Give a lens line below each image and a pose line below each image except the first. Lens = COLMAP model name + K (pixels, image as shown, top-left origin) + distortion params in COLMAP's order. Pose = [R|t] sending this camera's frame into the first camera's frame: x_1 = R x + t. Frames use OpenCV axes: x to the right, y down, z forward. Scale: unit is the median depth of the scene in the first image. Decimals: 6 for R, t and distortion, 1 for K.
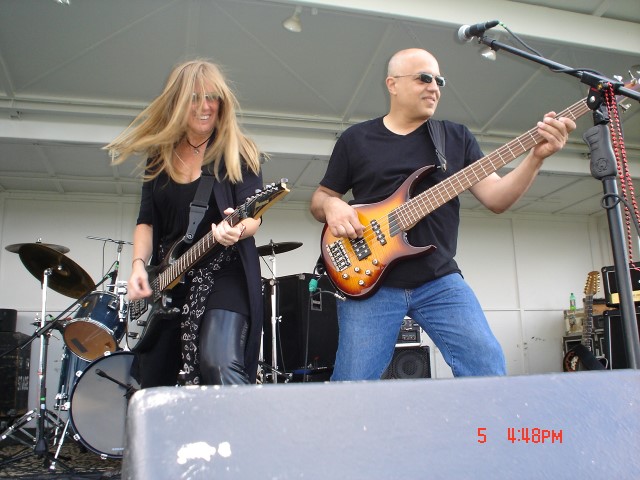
lens RADIAL K [[589.0, 0, 320.0], [0, 589.0, 240.0], [0, 0, 1]] dist [-0.015330, -0.009886]
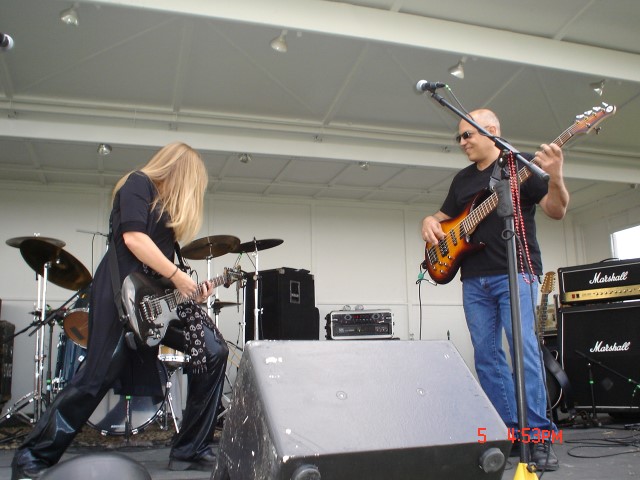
lens RADIAL K [[614.9, 0, 320.0], [0, 614.9, 240.0], [0, 0, 1]] dist [0.004509, 0.001721]
pose [[0.999198, 0.017616, 0.035968, -0.004303], [-0.018320, 0.999645, 0.019336, -0.021072], [-0.035615, -0.019979, 0.999166, -0.134543]]
